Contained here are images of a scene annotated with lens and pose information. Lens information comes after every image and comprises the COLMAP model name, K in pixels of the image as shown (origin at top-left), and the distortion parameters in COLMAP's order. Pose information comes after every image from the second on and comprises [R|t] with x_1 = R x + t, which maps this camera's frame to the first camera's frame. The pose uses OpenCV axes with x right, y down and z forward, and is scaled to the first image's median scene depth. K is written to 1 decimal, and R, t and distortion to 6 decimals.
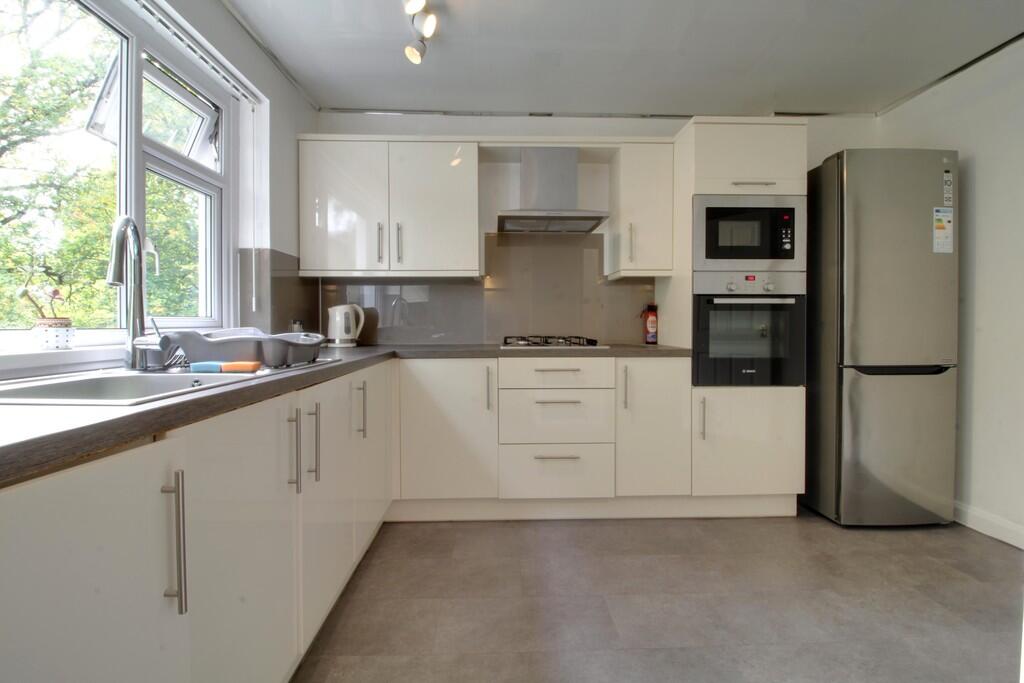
lens RADIAL K [[471.1, 0, 510.8], [0, 471.1, 334.8], [0, 0, 1]] dist [-0.002575, -0.010608]
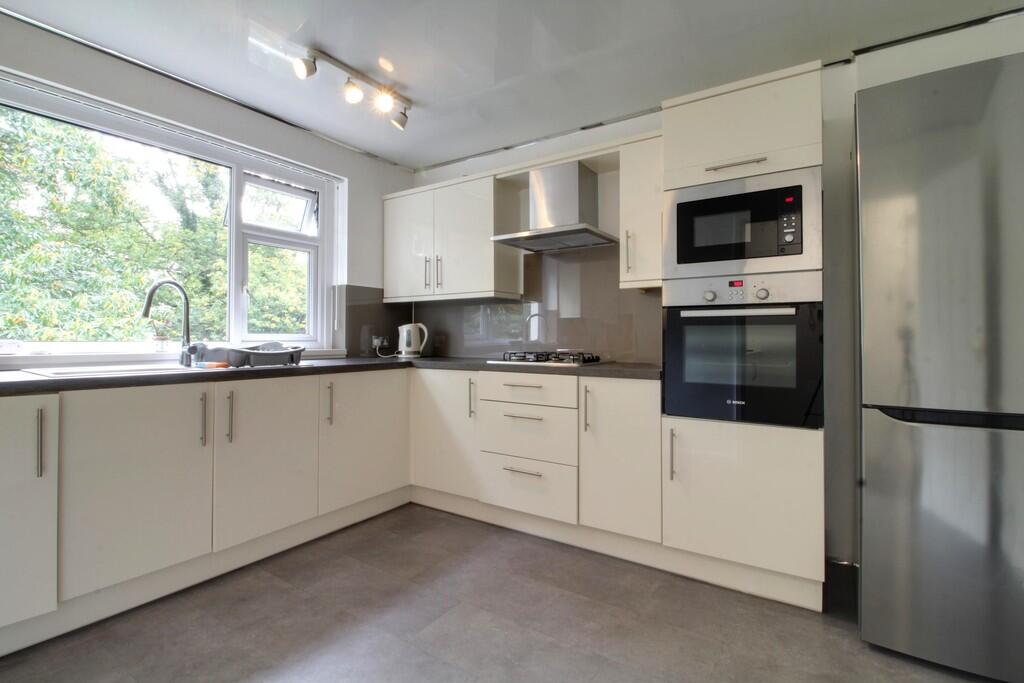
lens RADIAL K [[471.1, 0, 510.7], [0, 471.1, 334.6], [0, 0, 1]] dist [-0.002575, -0.010608]
pose [[0.817610, -0.000218, -0.575772, 0.654345], [-0.016510, 0.999580, -0.023822, -0.010496], [0.575536, 0.028983, 0.817263, 0.142789]]
